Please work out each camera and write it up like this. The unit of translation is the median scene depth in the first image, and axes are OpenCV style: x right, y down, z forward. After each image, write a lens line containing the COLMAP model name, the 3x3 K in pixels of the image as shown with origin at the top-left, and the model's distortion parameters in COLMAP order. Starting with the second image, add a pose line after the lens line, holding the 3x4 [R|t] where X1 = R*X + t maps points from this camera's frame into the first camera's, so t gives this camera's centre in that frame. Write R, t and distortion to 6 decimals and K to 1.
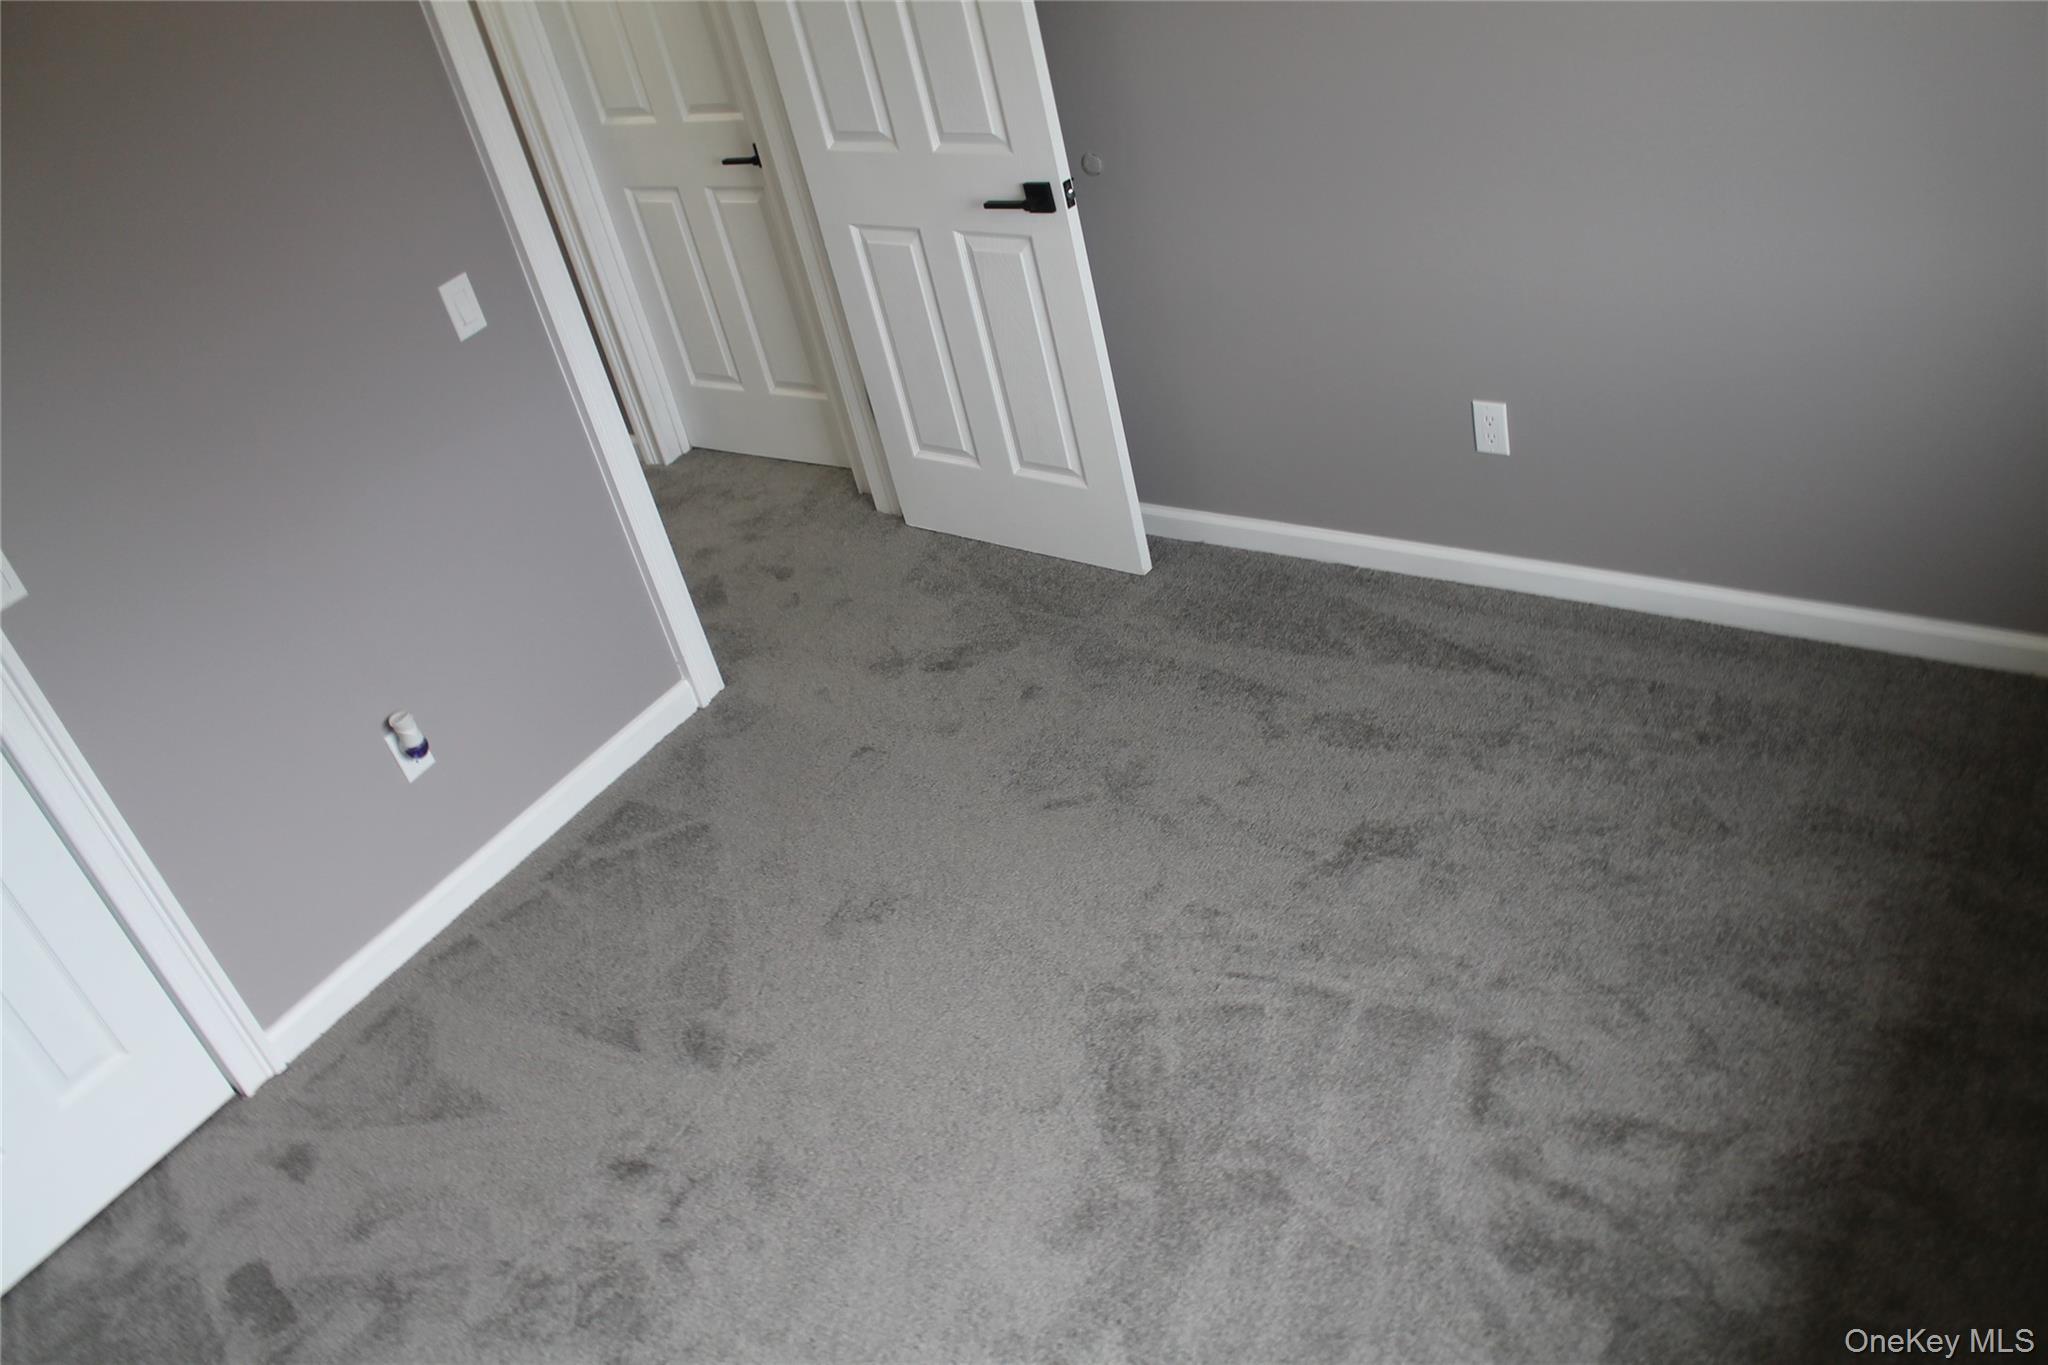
lens RADIAL K [[1715.6, 0, 1005.1], [0, 1715.6, 691.5], [0, 0, 1]] dist [-0.167510, 0.150912]
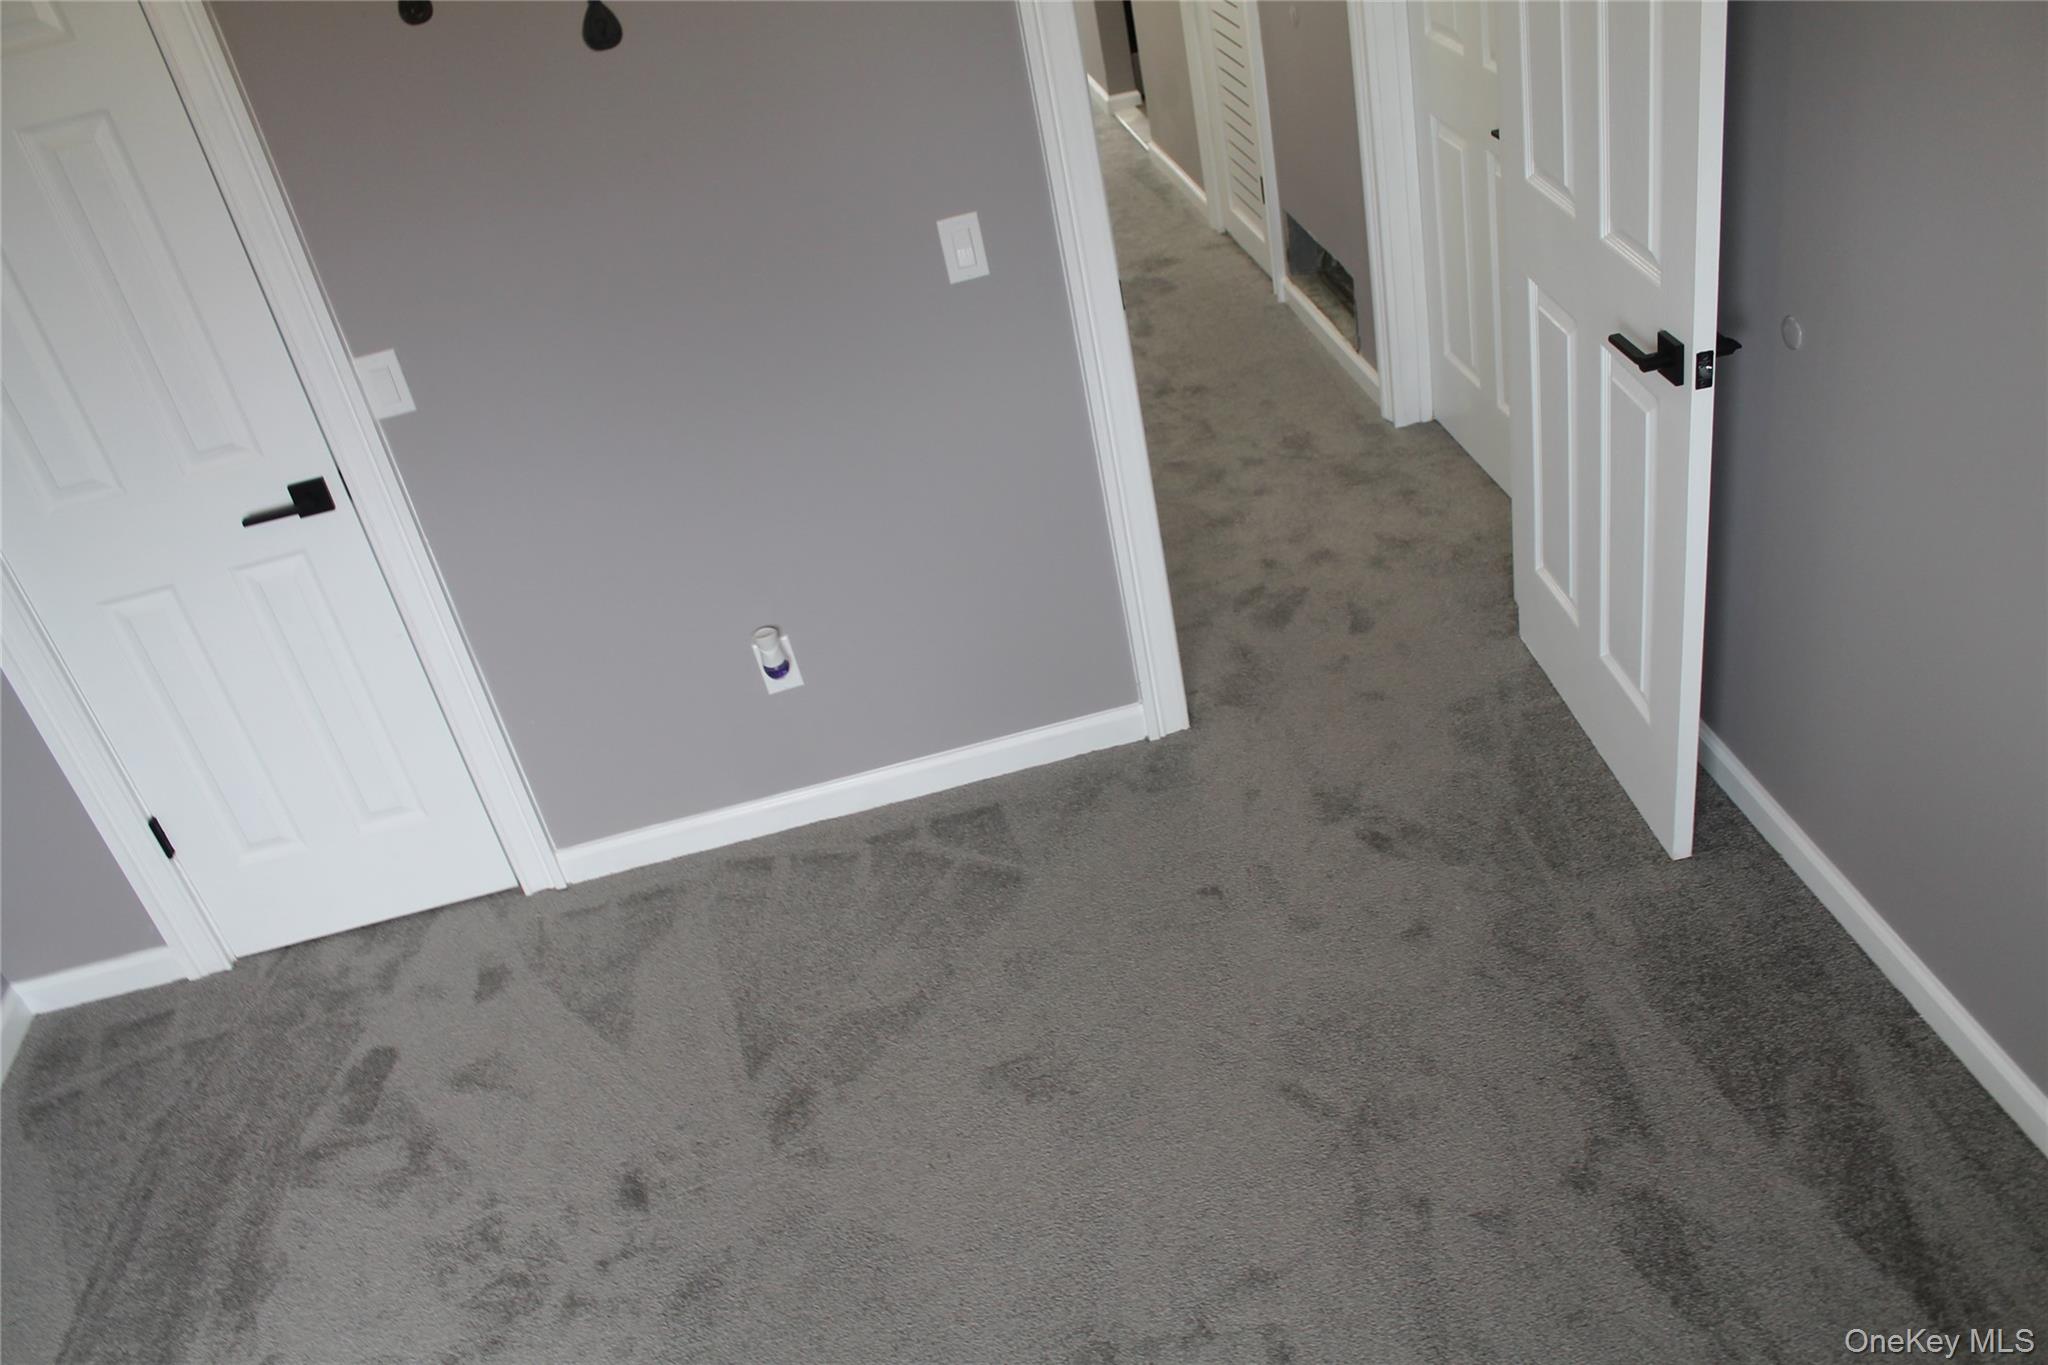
lens RADIAL K [[1715.6, 0, 1005.1], [0, 1715.6, 691.5], [0, 0, 1]] dist [-0.167510, 0.150912]
pose [[0.725343, 0.456237, -0.515485, 0.247232], [-0.372482, 0.889858, 0.263458, -0.252472], [0.578908, 0.000912, 0.815393, 0.271013]]
